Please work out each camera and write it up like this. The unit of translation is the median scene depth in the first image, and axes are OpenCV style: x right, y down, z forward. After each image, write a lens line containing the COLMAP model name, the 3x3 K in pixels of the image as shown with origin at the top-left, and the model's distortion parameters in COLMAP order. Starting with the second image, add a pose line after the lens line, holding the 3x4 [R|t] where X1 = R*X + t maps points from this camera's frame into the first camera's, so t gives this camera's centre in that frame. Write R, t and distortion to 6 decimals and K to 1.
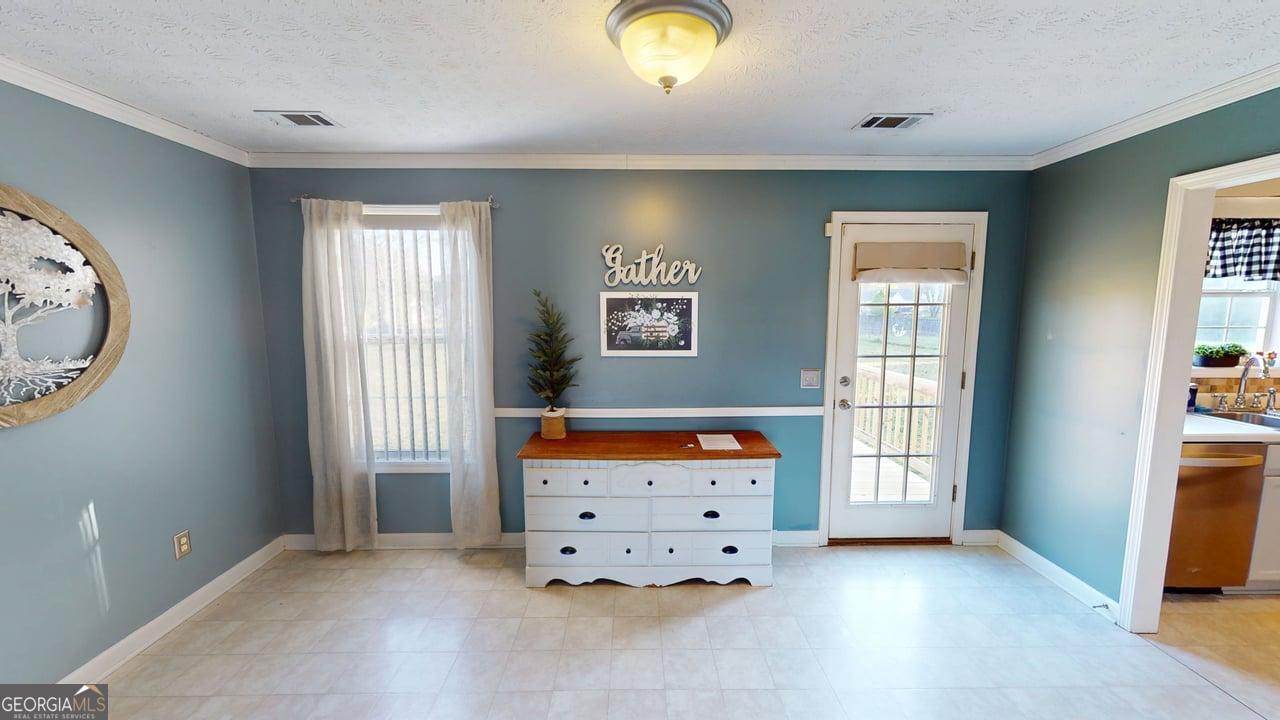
lens RADIAL K [[473.4, 0, 641.2], [0, 473.4, 361.1], [0, 0, 1]] dist [0.000342, 0.000025]
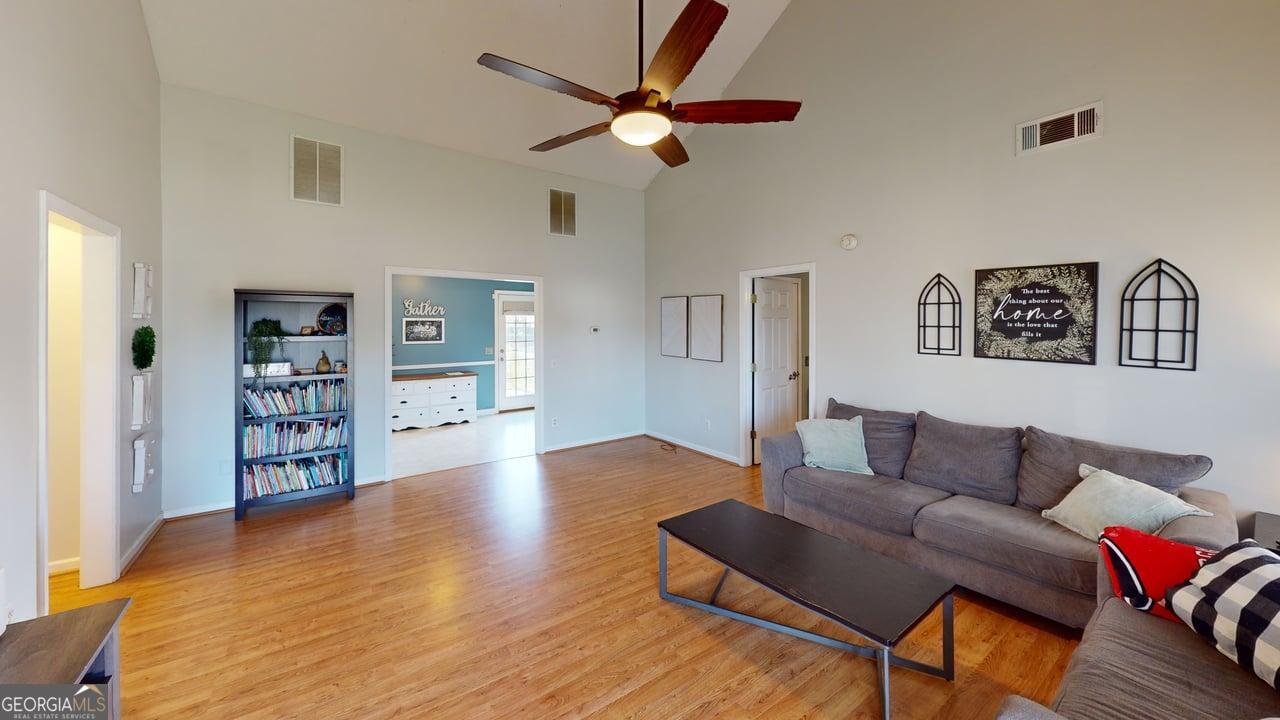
lens RADIAL K [[452.3, 0, 640.1], [0, 452.3, 324.0], [0, 0, 1]] dist [0.000478, -0.000066]
pose [[0.815741, -0.000415, 0.578417, -0.443759], [0.064378, 0.993852, -0.090080, 0.180114], [-0.574823, 0.110719, 0.810752, -1.643762]]
